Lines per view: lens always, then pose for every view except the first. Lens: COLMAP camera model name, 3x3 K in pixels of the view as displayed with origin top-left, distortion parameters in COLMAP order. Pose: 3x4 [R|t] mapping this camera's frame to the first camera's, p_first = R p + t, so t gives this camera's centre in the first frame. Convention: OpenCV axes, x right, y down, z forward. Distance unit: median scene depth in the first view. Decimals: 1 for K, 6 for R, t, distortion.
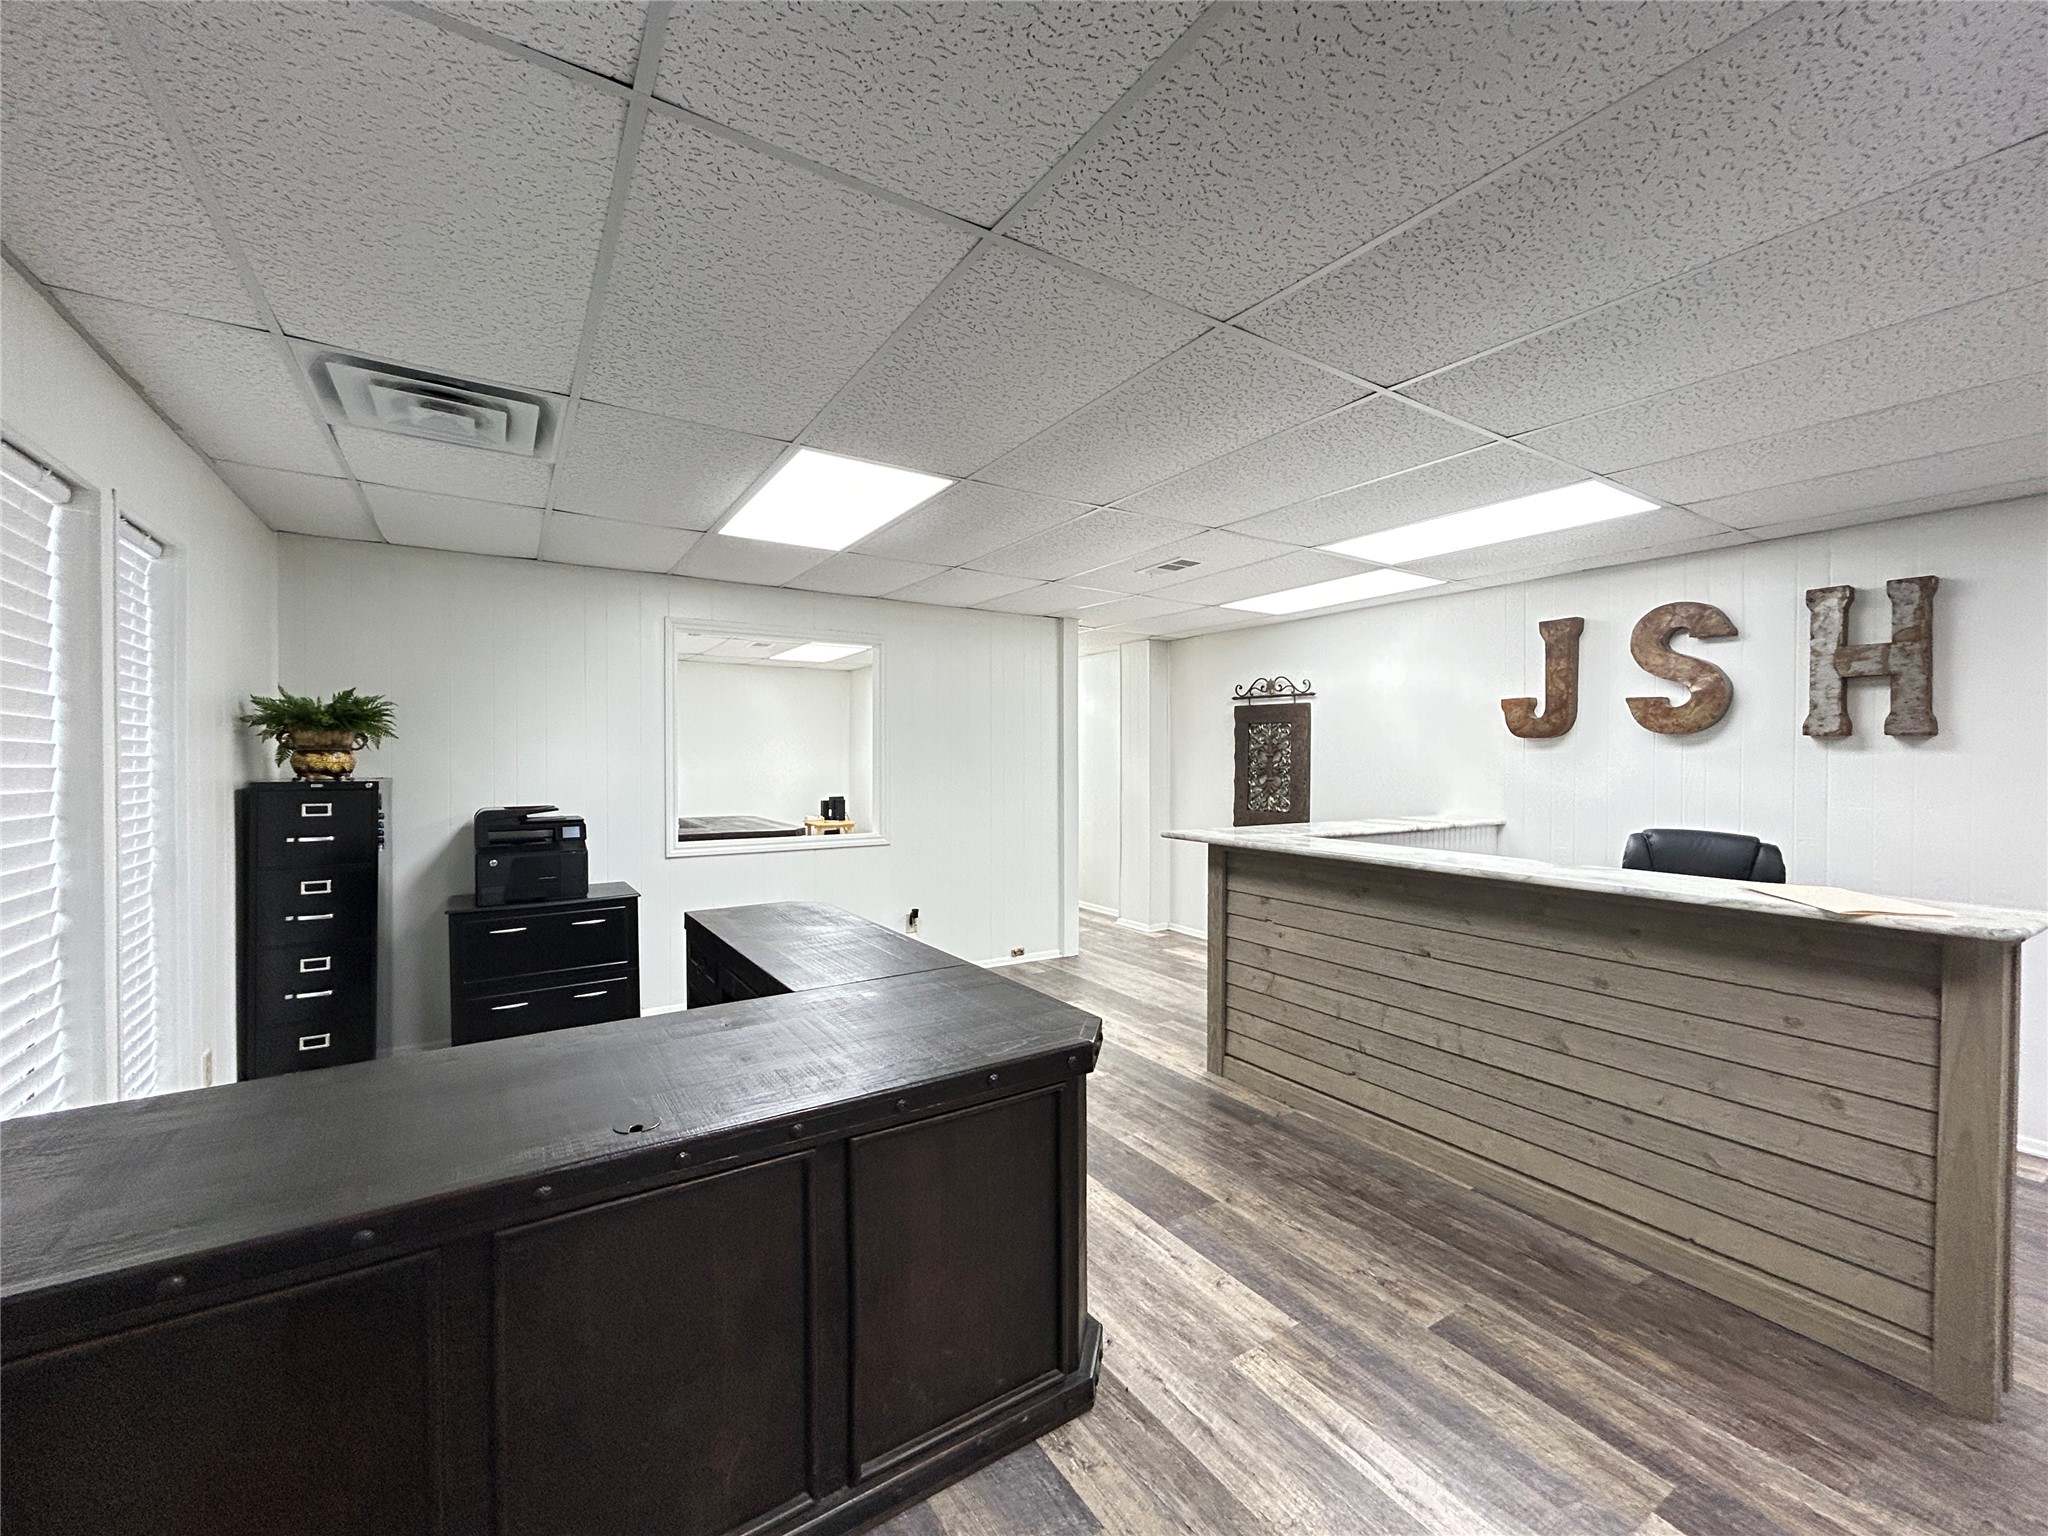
lens RADIAL K [[831.2, 0, 1014.4], [0, 831.2, 771.0], [0, 0, 1]] dist [-0.000937, 0.001755]
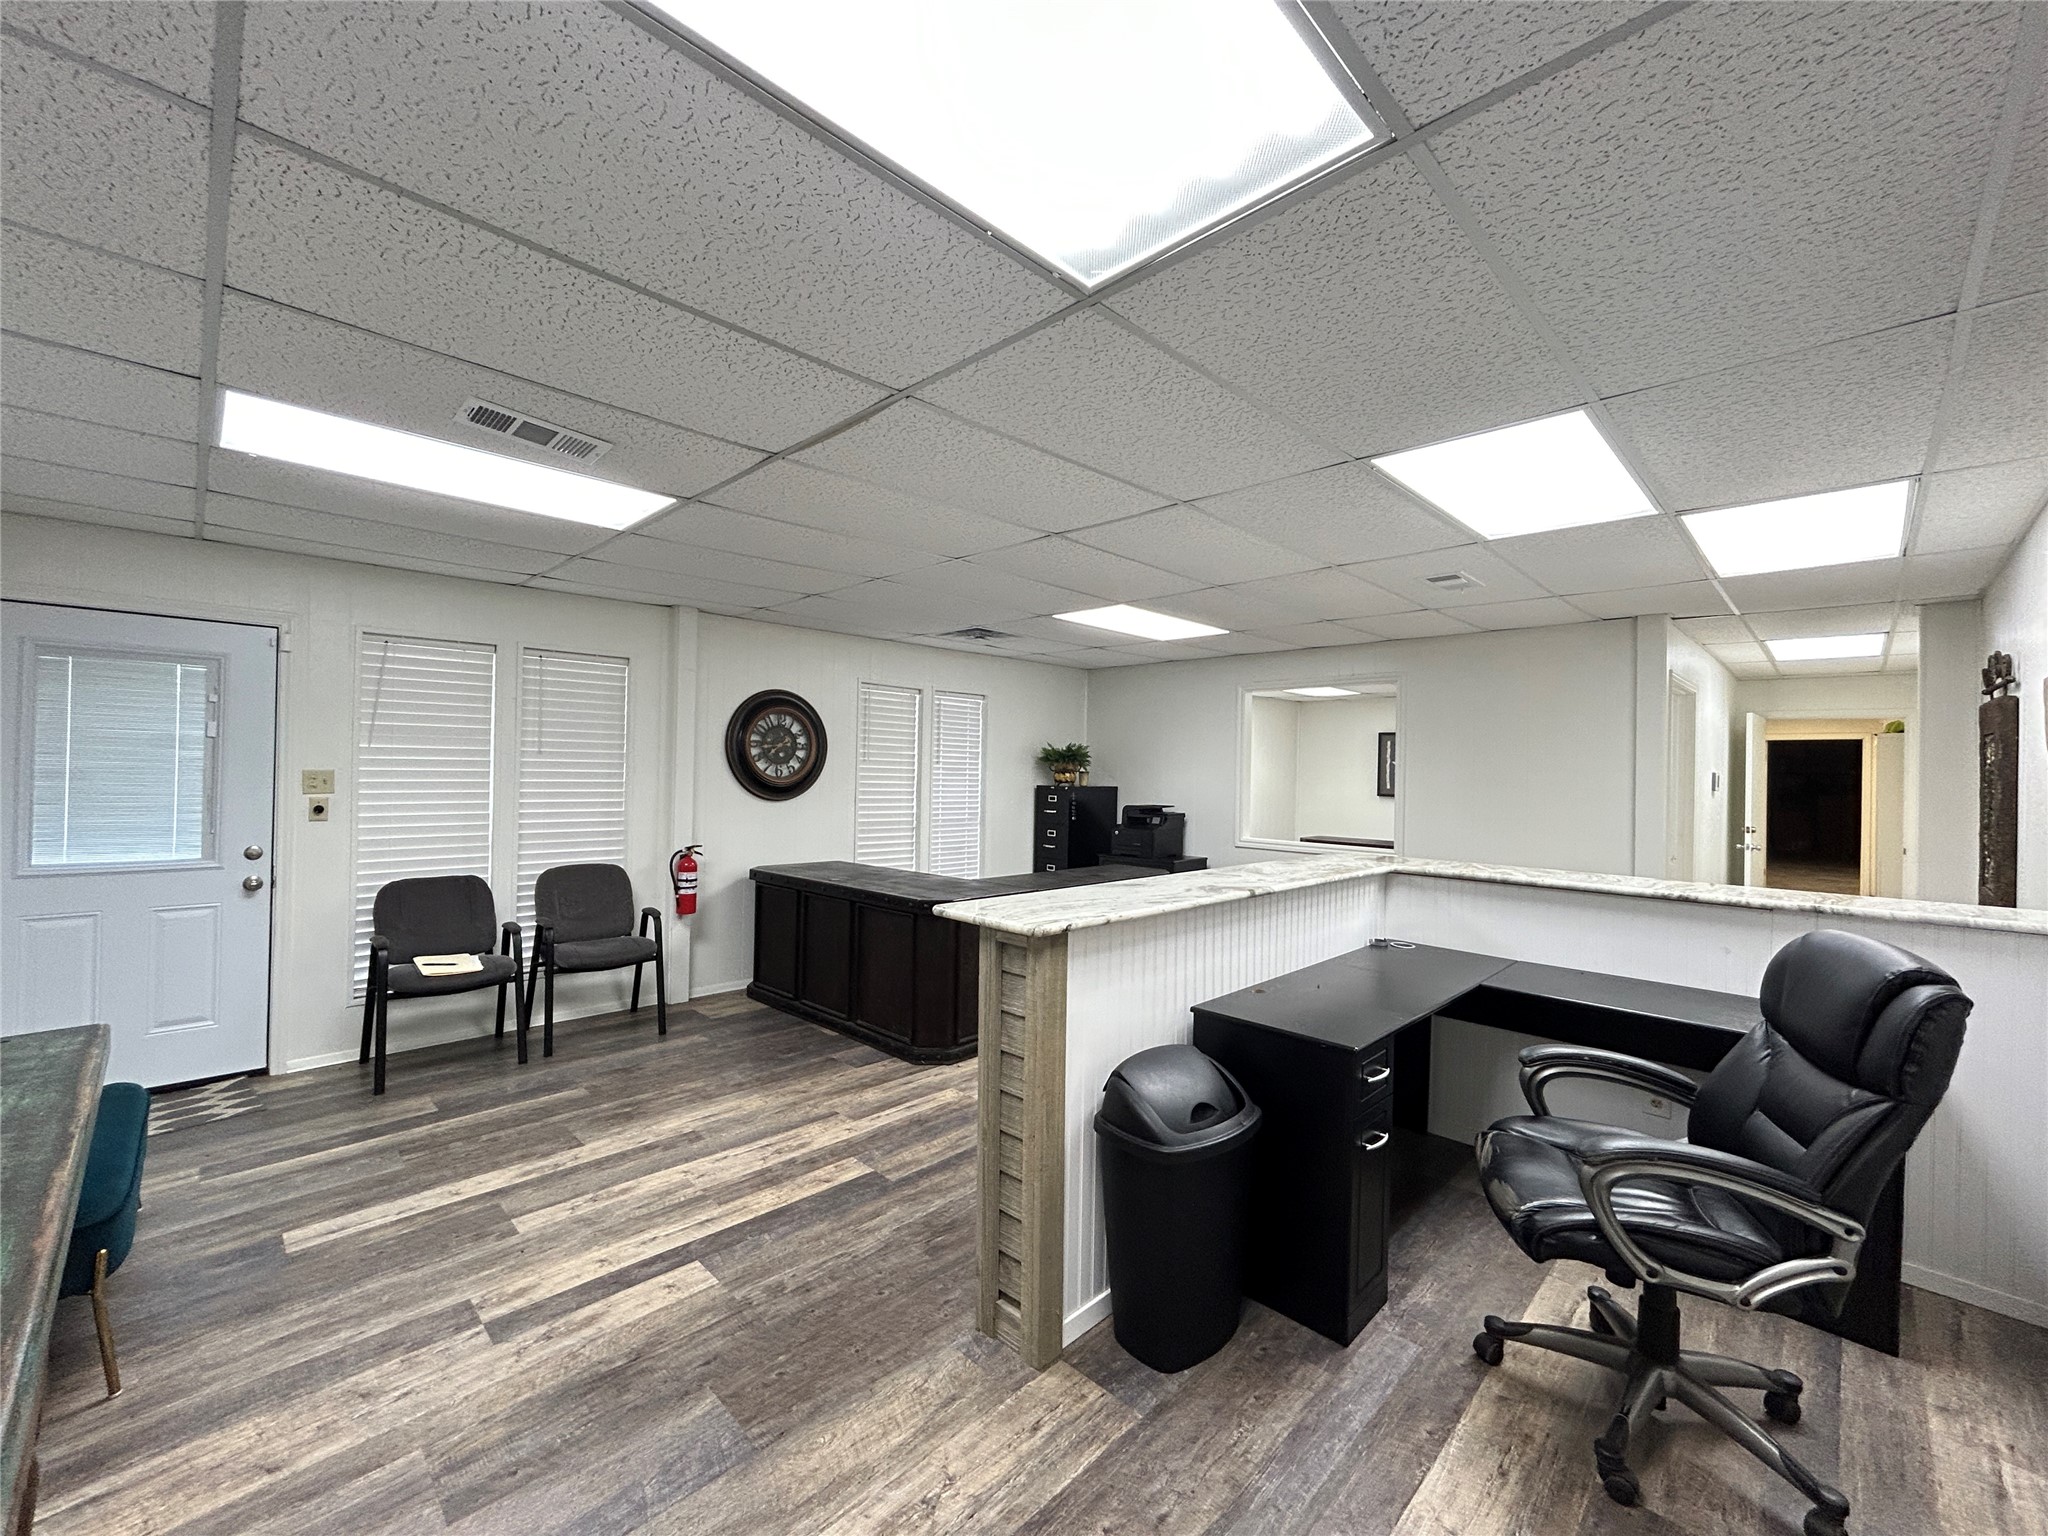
lens RADIAL K [[831.2, 0, 1022.9], [0, 831.2, 768.1], [0, 0, 1]] dist [-0.000937, 0.001755]
pose [[0.222040, -0.001938, -0.975036, 1.275653], [-0.033400, 0.999396, -0.009592, -0.009904], [0.974465, 0.034696, 0.221842, 0.414938]]
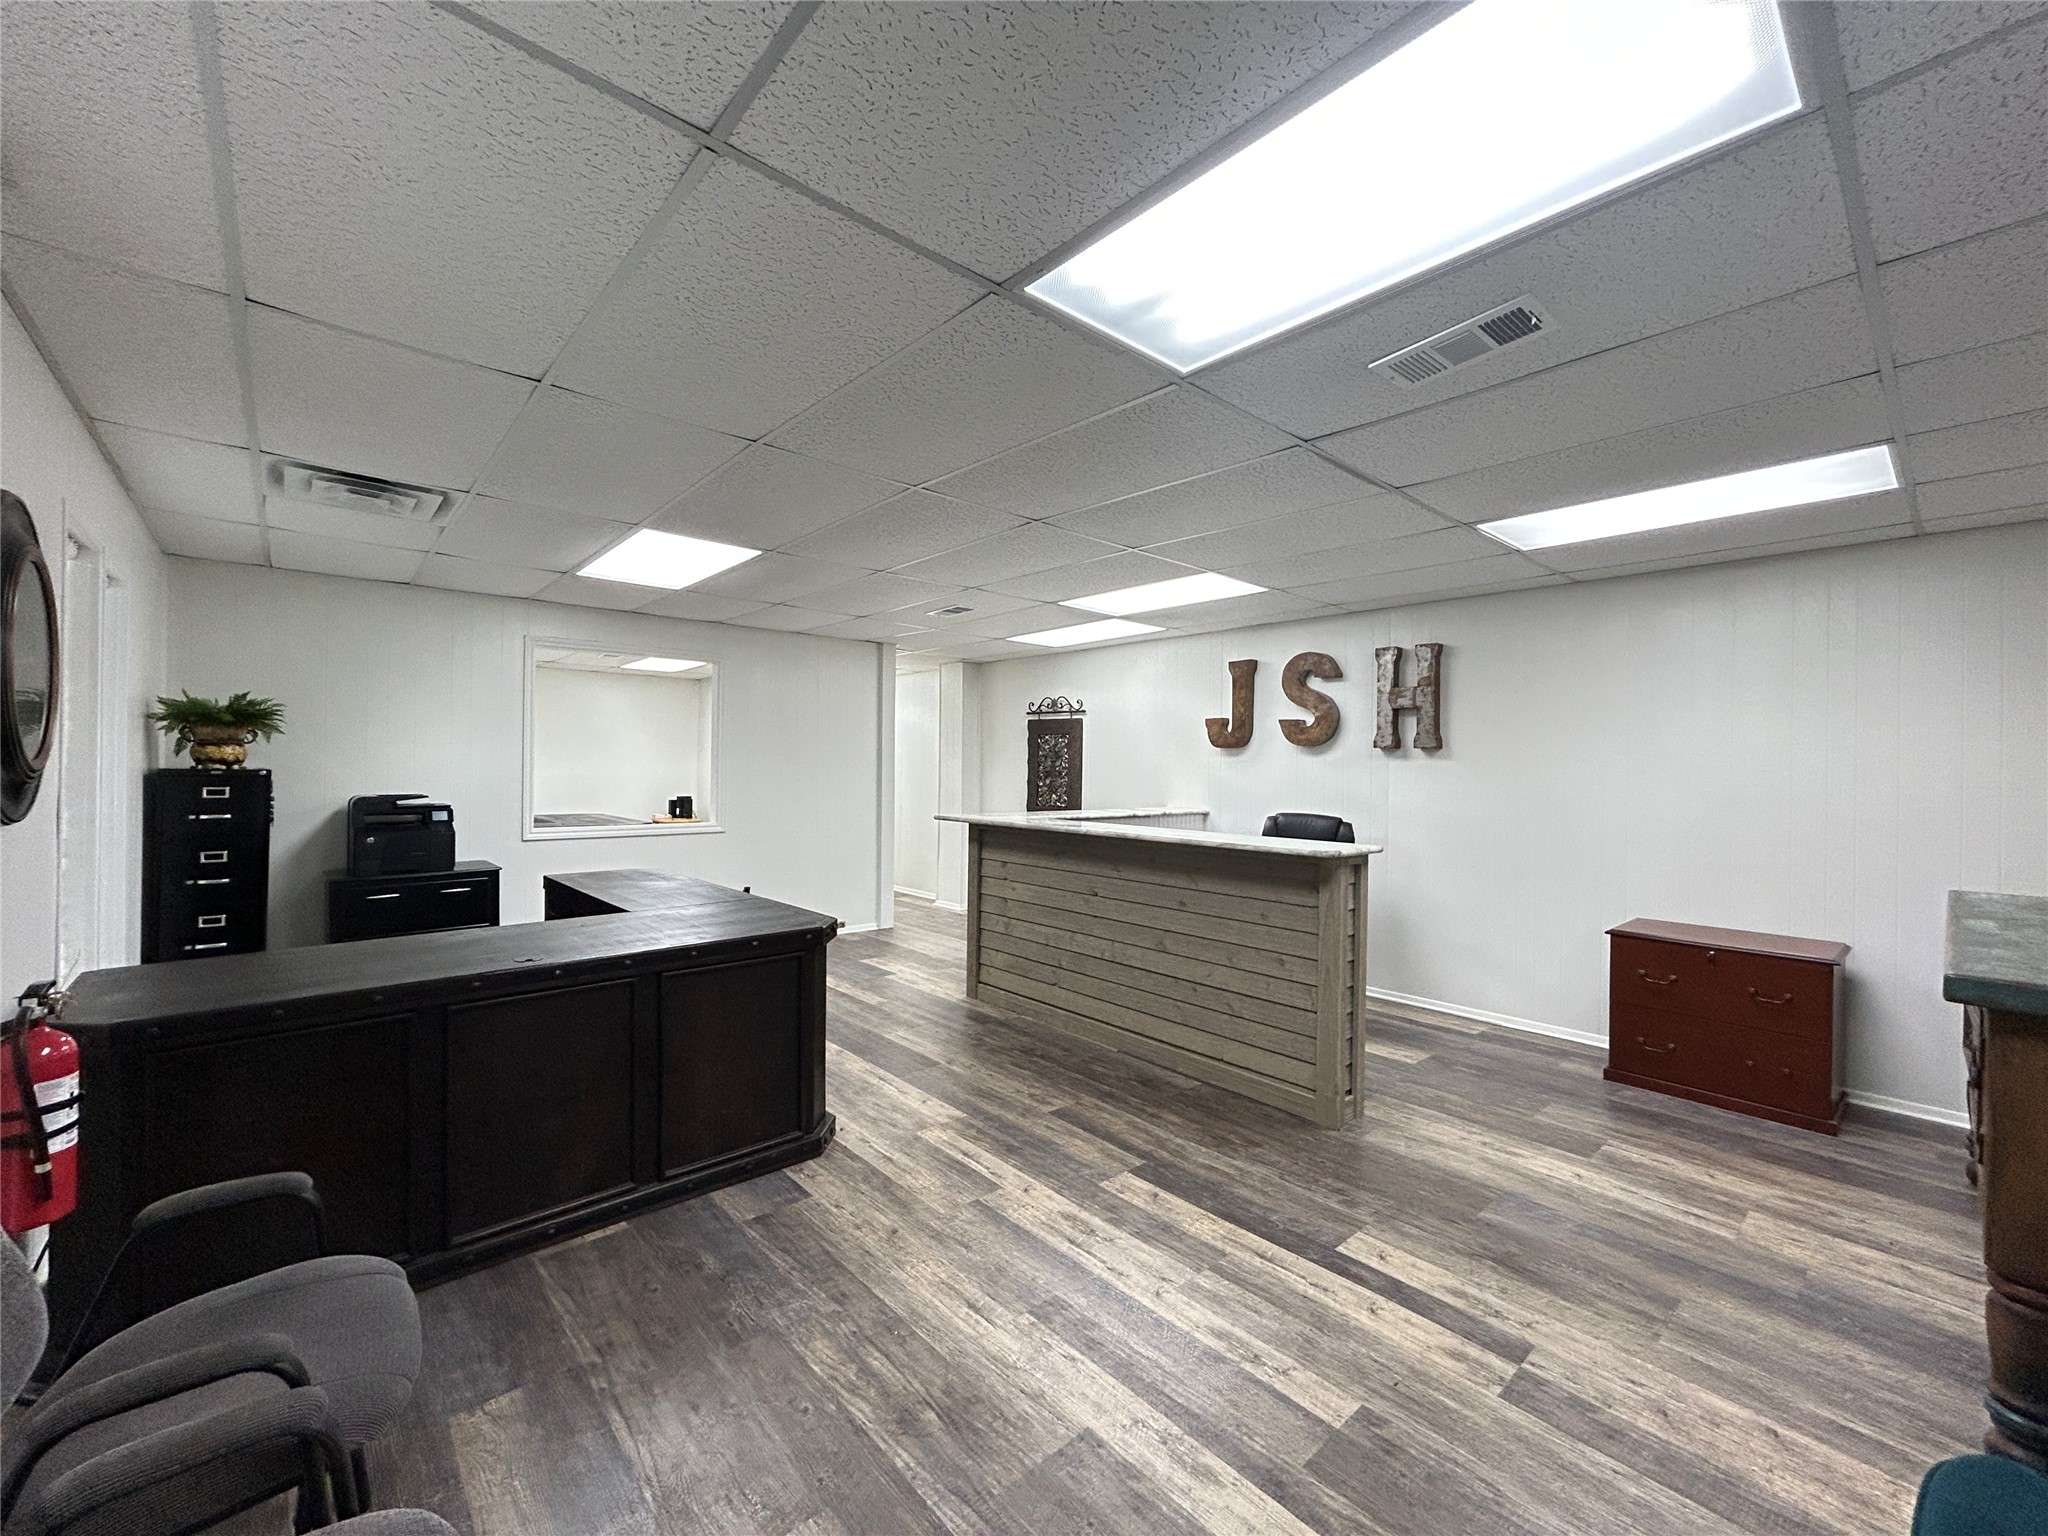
lens RADIAL K [[831.2, 0, 1013.5], [0, 831.2, 769.6], [0, 0, 1]] dist [-0.000937, 0.001755]
pose [[0.988124, 0.009760, 0.153346, 0.113134], [-0.007707, 0.999873, -0.013982, 0.021300], [-0.153463, 0.012634, 0.988074, -0.358885]]
